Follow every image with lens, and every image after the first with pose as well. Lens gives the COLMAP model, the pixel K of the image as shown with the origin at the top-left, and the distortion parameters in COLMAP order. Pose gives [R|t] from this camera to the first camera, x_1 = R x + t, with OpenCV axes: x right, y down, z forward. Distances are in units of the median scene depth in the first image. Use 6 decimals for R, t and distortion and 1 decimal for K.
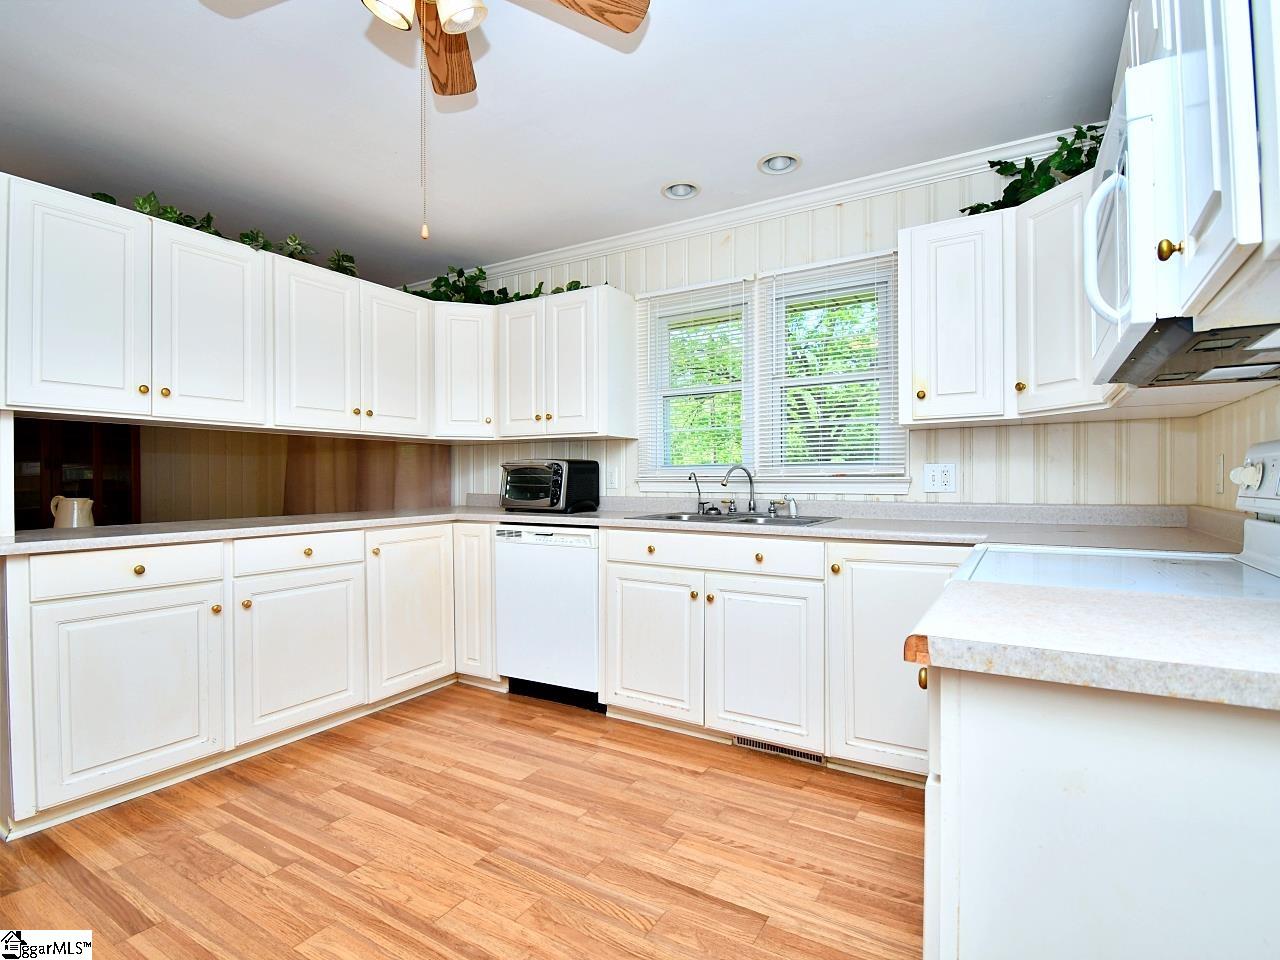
lens RADIAL K [[634.8, 0, 642.6], [0, 634.8, 484.7], [0, 0, 1]] dist [0.013993, -0.022346]
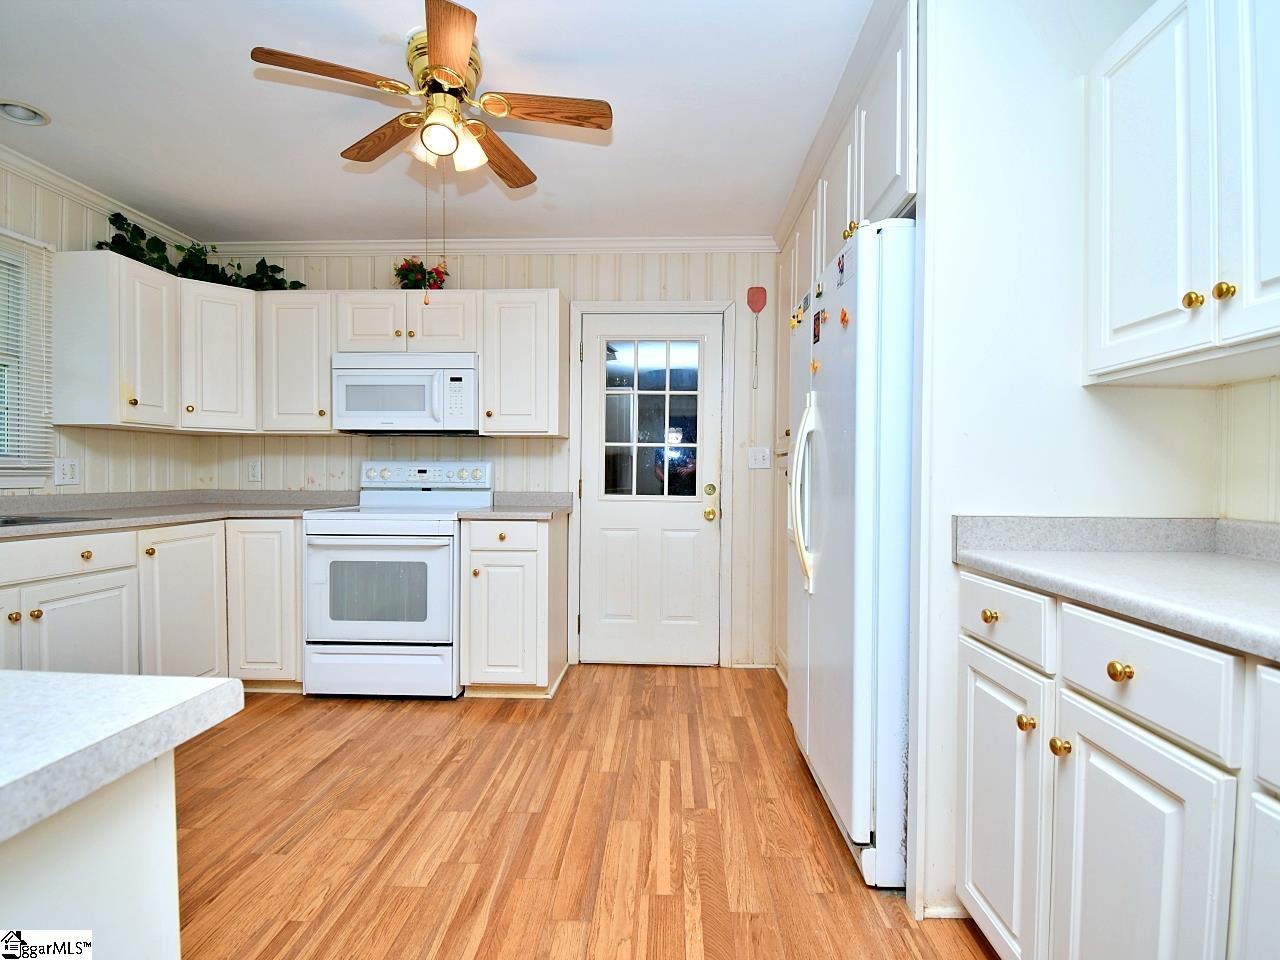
lens RADIAL K [[634.8, 0, 644.0], [0, 634.8, 484.8], [0, 0, 1]] dist [0.013993, -0.022346]
pose [[-0.477773, -0.014900, 0.878357, -1.045818], [-0.000313, 0.999859, 0.016790, -0.006729], [-0.878483, 0.007747, -0.477710, 0.720222]]
